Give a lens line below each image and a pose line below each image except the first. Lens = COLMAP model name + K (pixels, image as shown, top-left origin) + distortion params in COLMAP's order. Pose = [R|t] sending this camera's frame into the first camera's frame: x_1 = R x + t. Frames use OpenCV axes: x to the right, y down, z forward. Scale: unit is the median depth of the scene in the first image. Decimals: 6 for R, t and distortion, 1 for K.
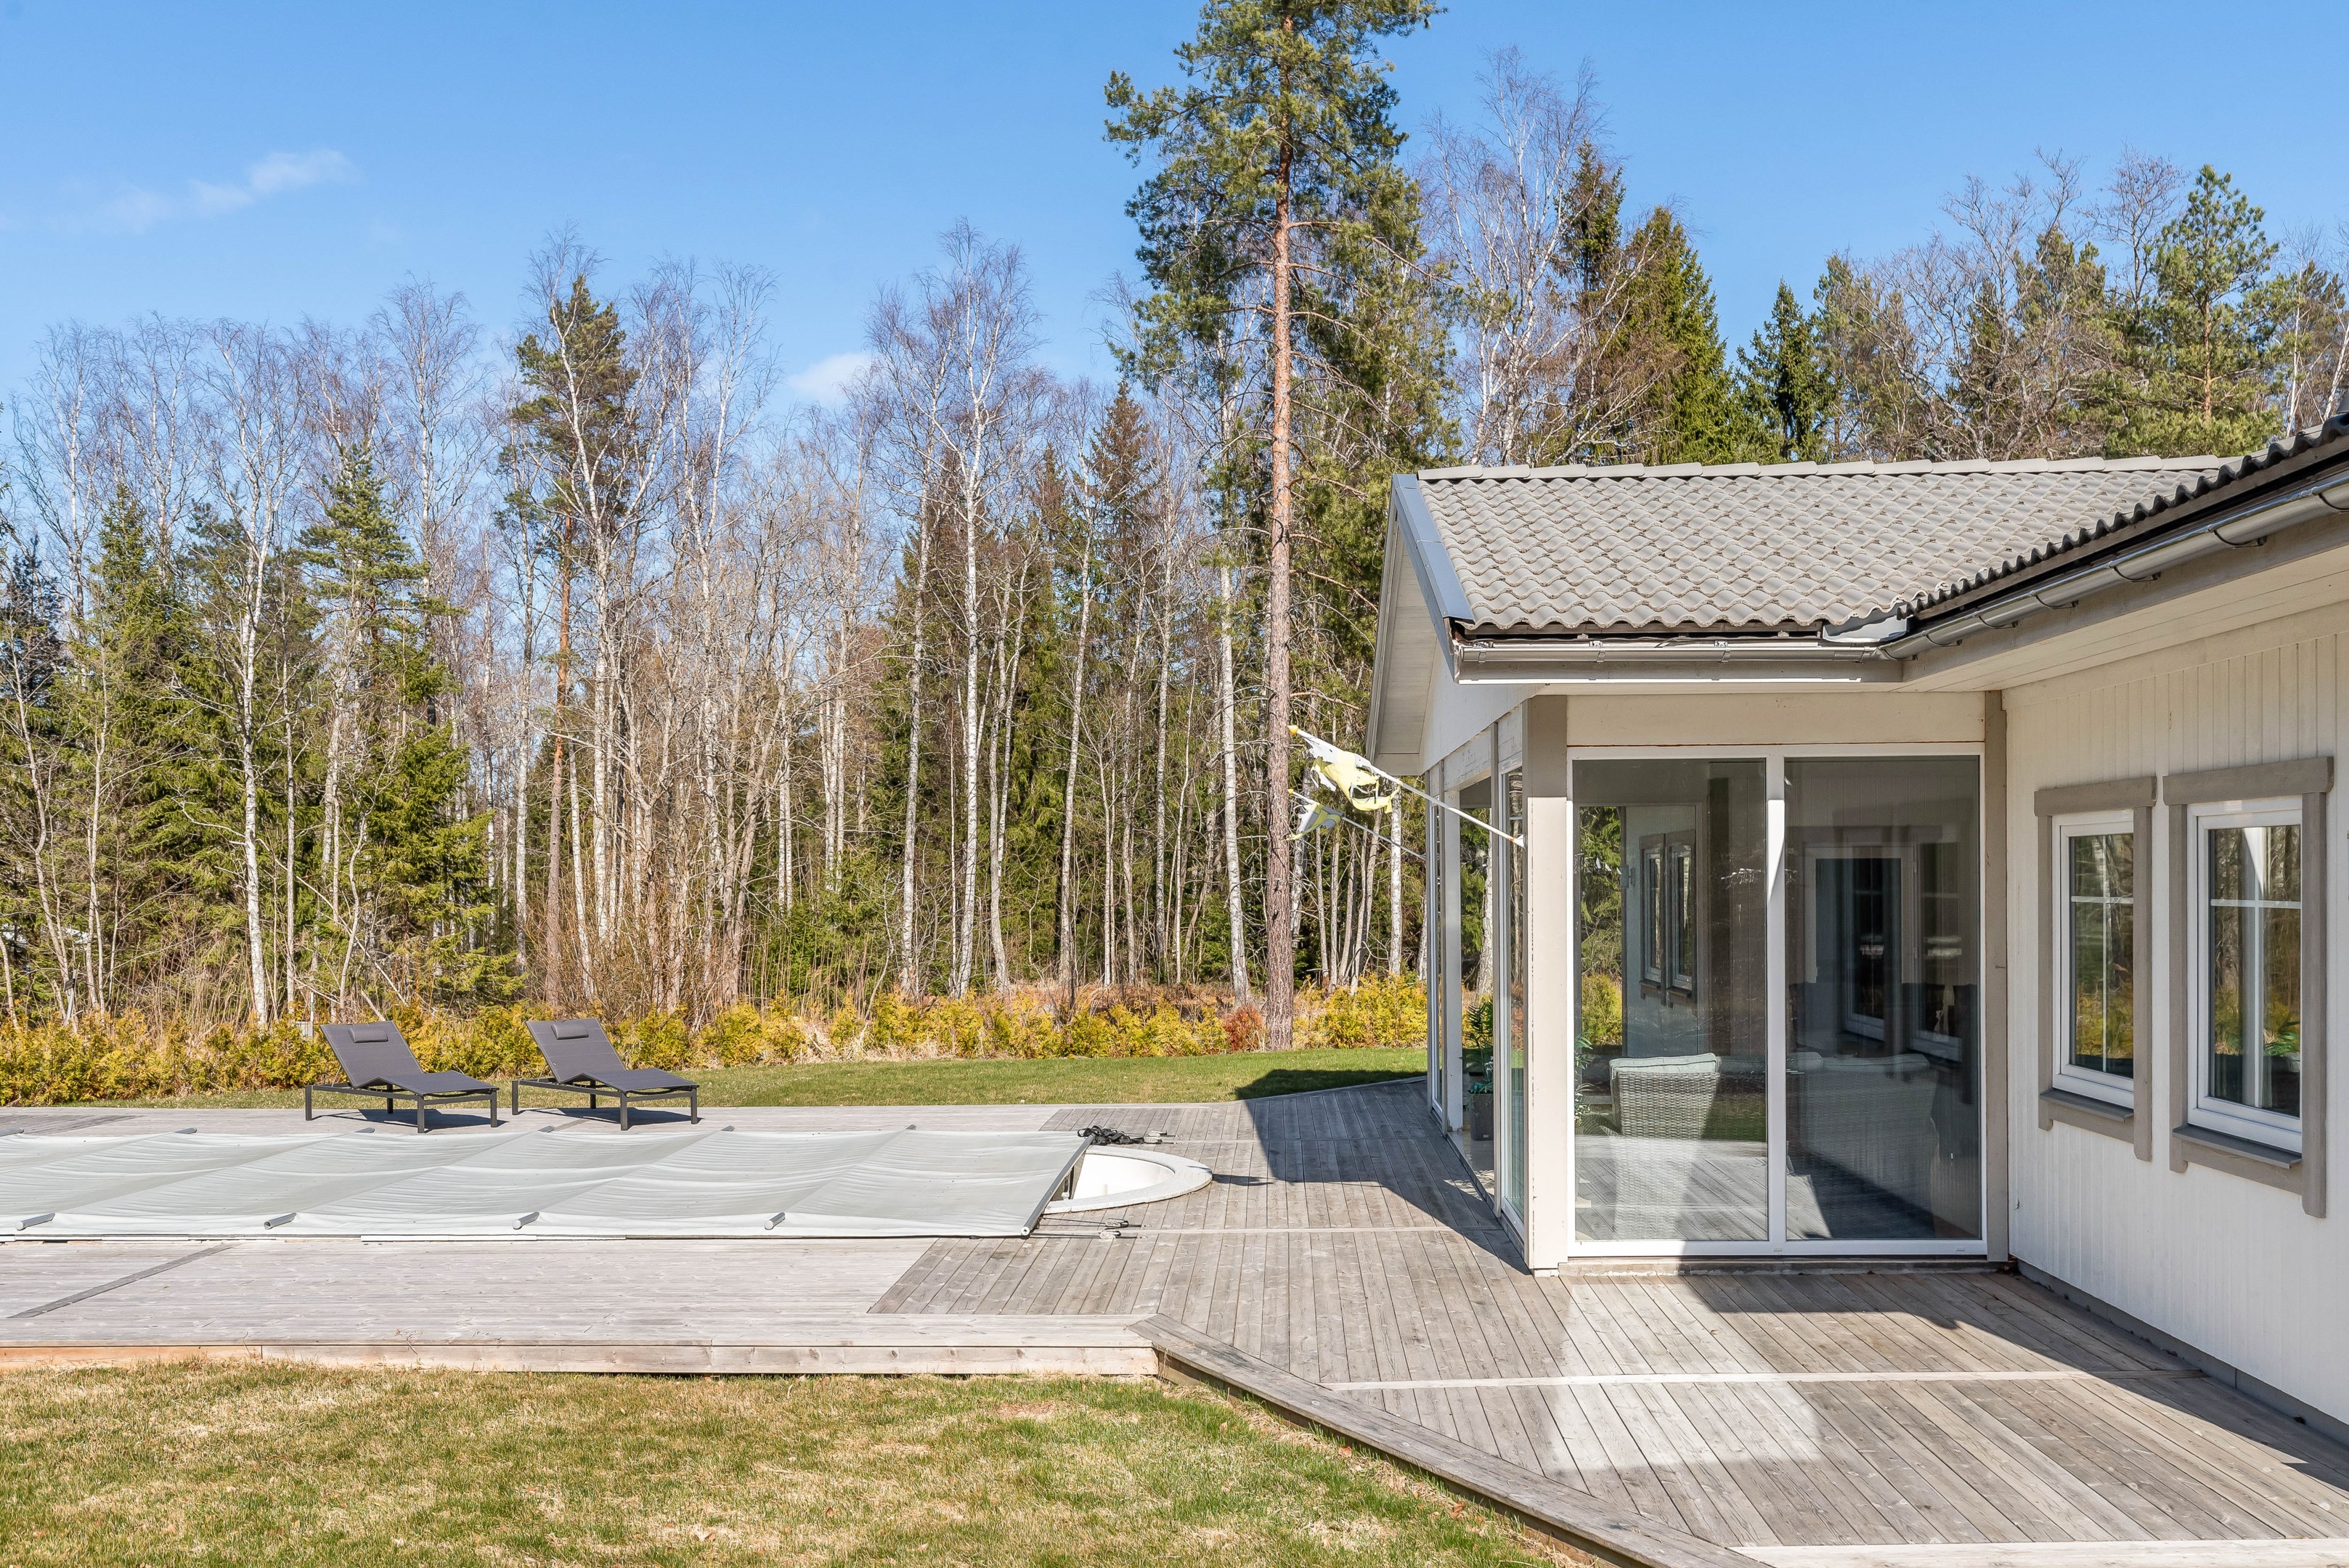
lens RADIAL K [[2167.3, 0, 1175.1], [0, 2167.3, 830.0], [0, 0, 1]] dist [0.016690, 0.003889]
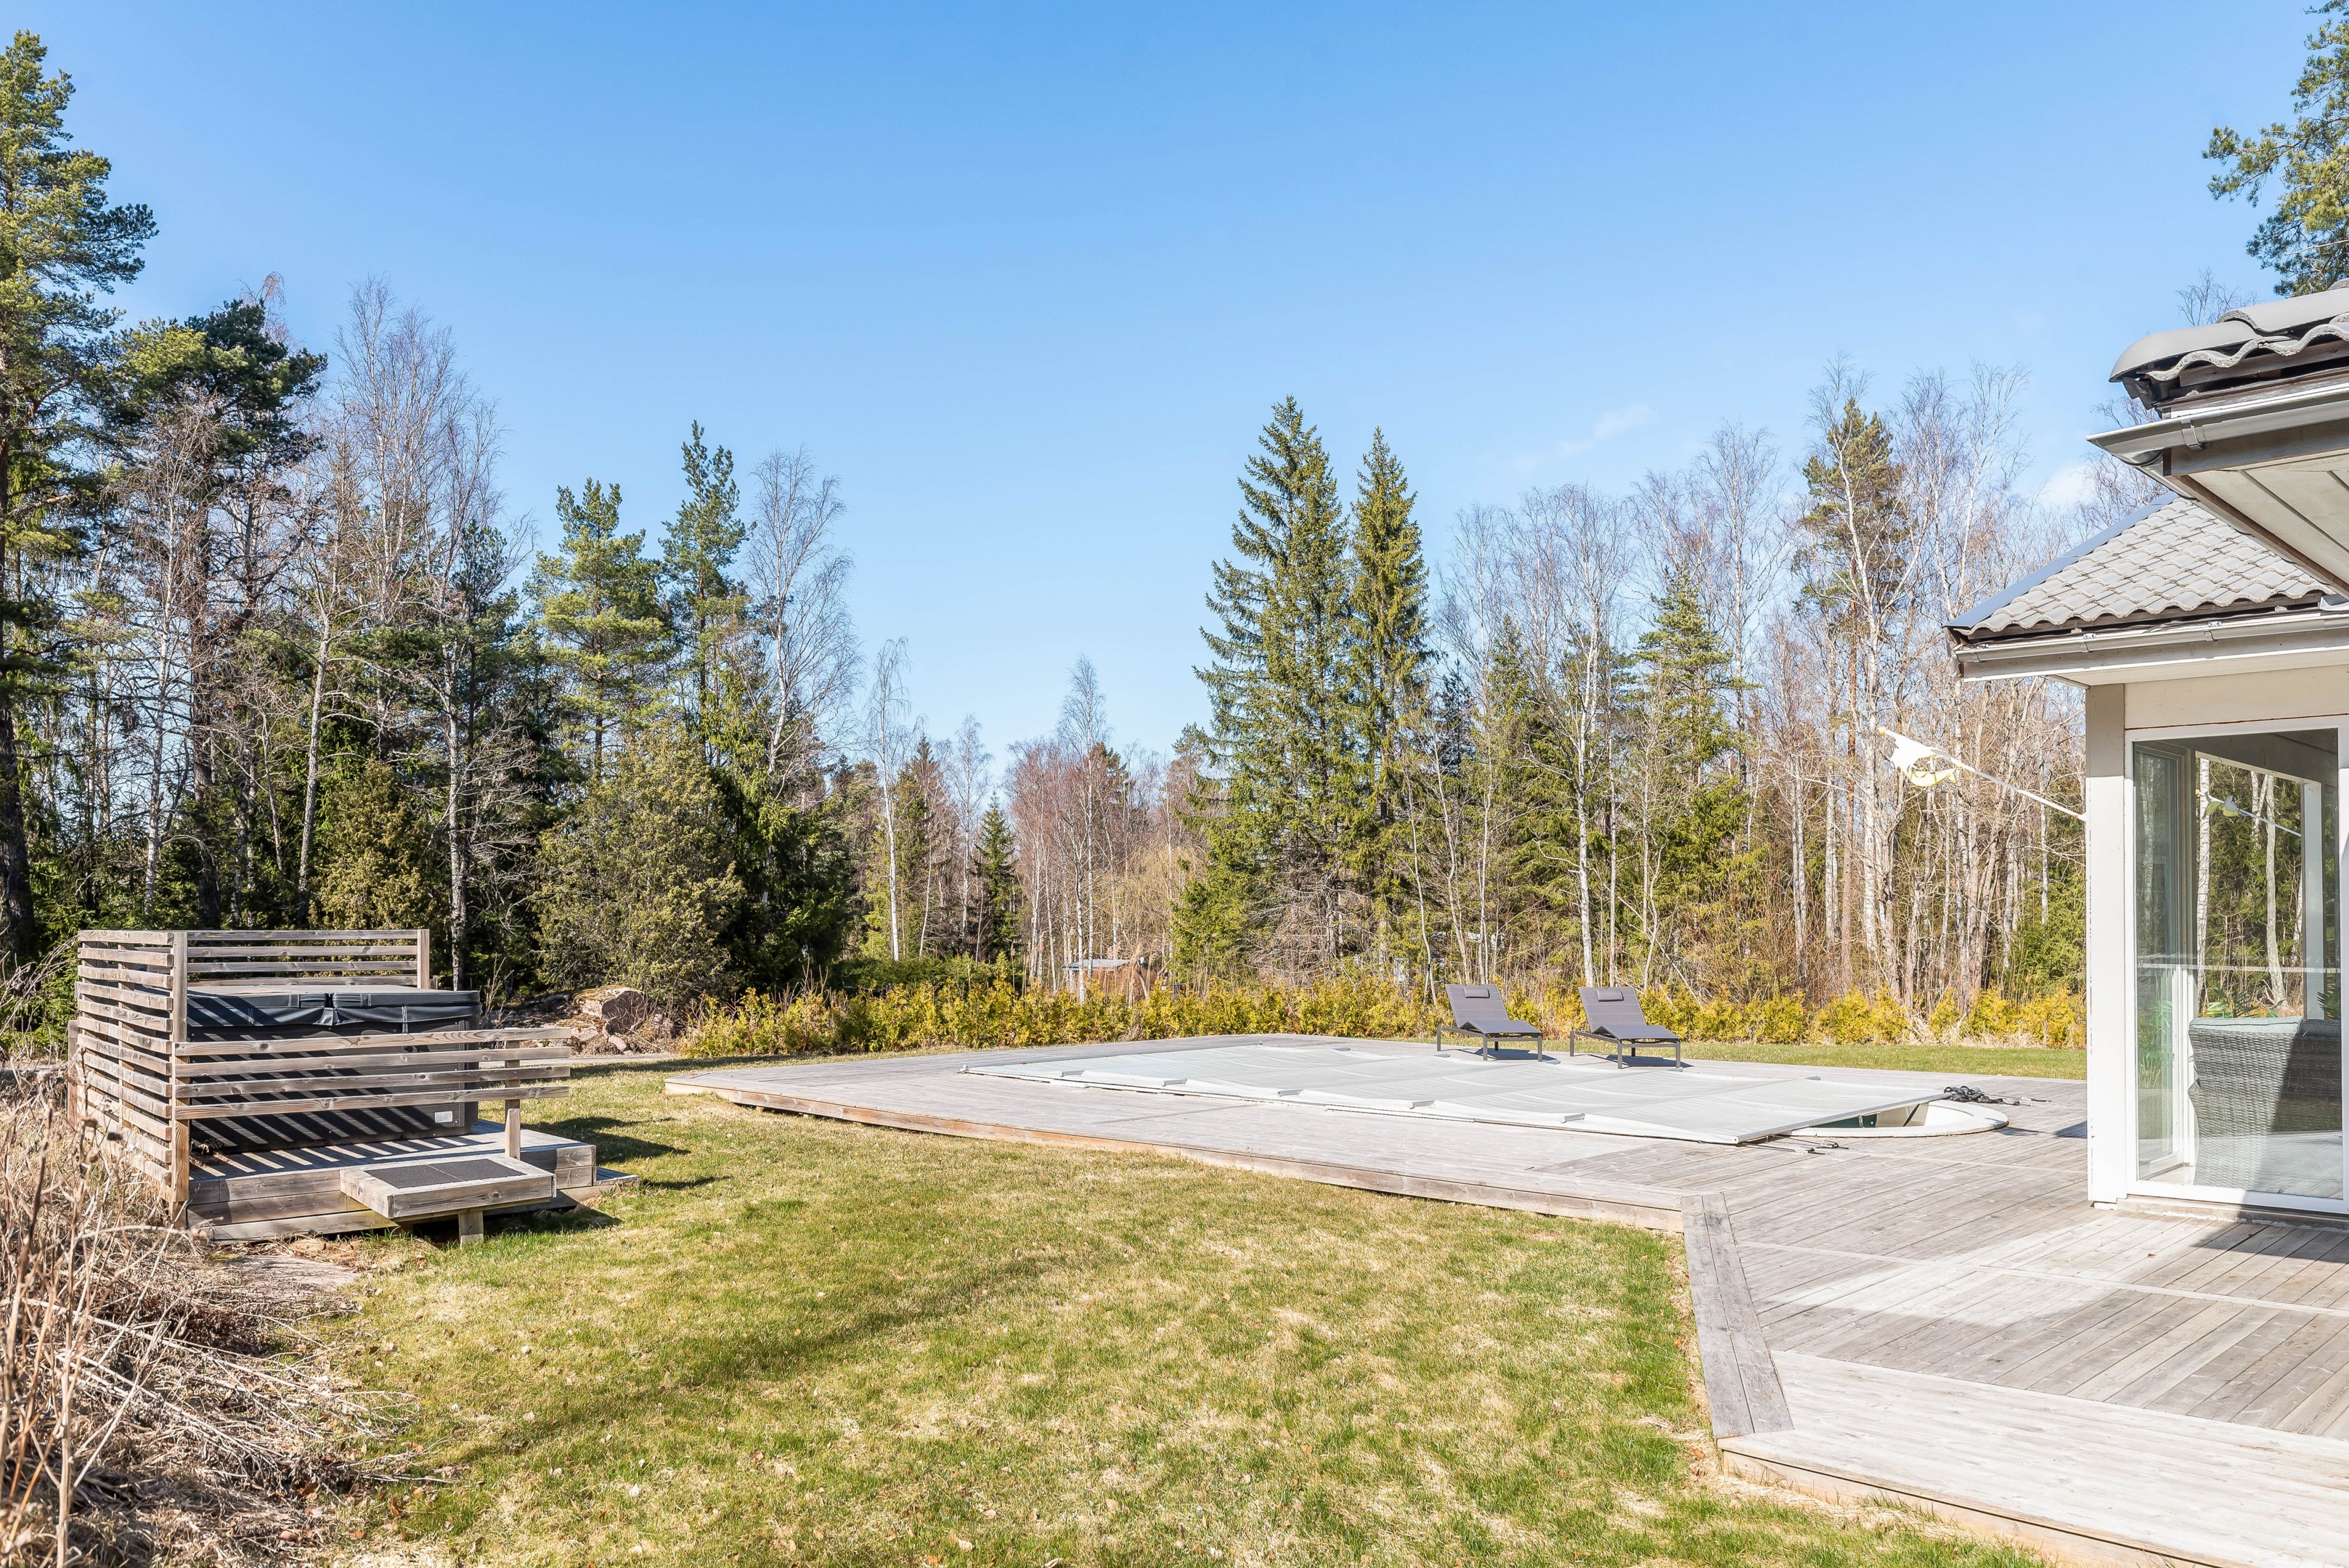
lens RADIAL K [[1865.2, 0, 1174.5], [0, 1865.2, 784.0], [0, 0, 1]] dist [0.046288, 0.003146]
pose [[0.728153, -0.047722, -0.683752, 0.184400], [0.012312, 0.998323, -0.056566, 0.014369], [0.685304, 0.032770, 0.727519, -0.011429]]
